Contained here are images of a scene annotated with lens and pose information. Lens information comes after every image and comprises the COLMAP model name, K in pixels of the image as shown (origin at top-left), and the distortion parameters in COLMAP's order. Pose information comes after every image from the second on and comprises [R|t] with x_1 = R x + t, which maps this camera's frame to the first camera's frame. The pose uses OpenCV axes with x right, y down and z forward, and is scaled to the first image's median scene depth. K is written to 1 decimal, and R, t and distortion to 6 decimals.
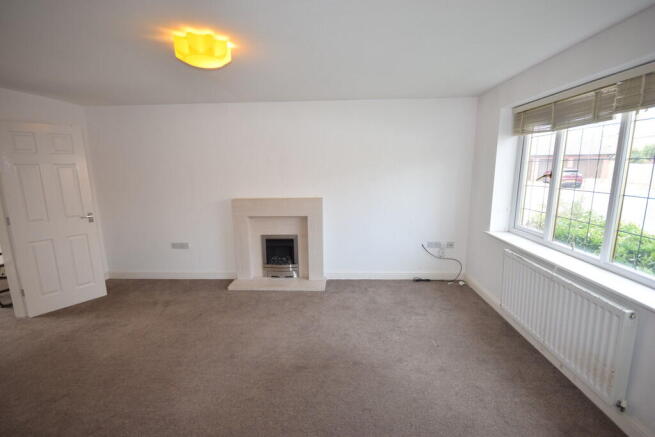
lens RADIAL K [[292.6, 0, 327.4], [0, 292.6, 217.4], [0, 0, 1]] dist [-0.000548, -0.000039]
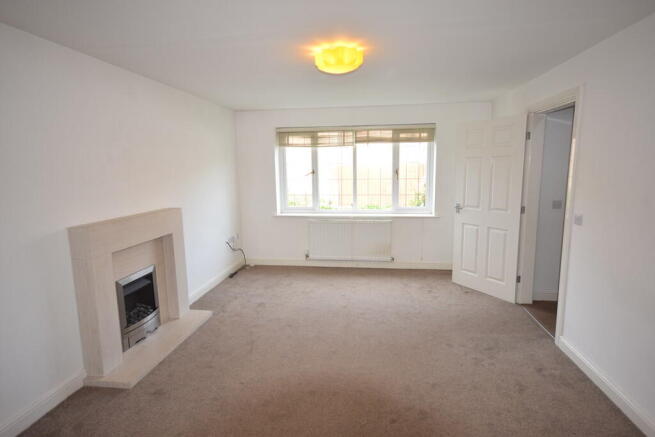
lens RADIAL K [[357.5, 0, 329.8], [0, 357.5, 219.2], [0, 0, 1]] dist [0.014500, 0.000040]
pose [[0.078668, -0.137713, 0.987343, -0.918277], [0.175976, 0.976778, 0.122219, -0.078314], [-0.981246, 0.164134, 0.101075, 0.498911]]
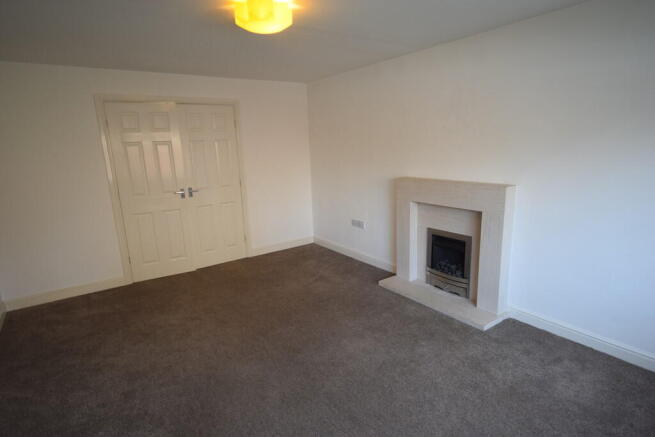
lens RADIAL K [[357.5, 0, 329.8], [0, 357.5, 219.2], [0, 0, 1]] dist [0.014500, 0.000040]
pose [[0.612460, 0.156953, -0.774764, 0.335515], [-0.105237, 0.987556, 0.116870, -0.043164], [0.783466, 0.009955, 0.621355, 0.239459]]
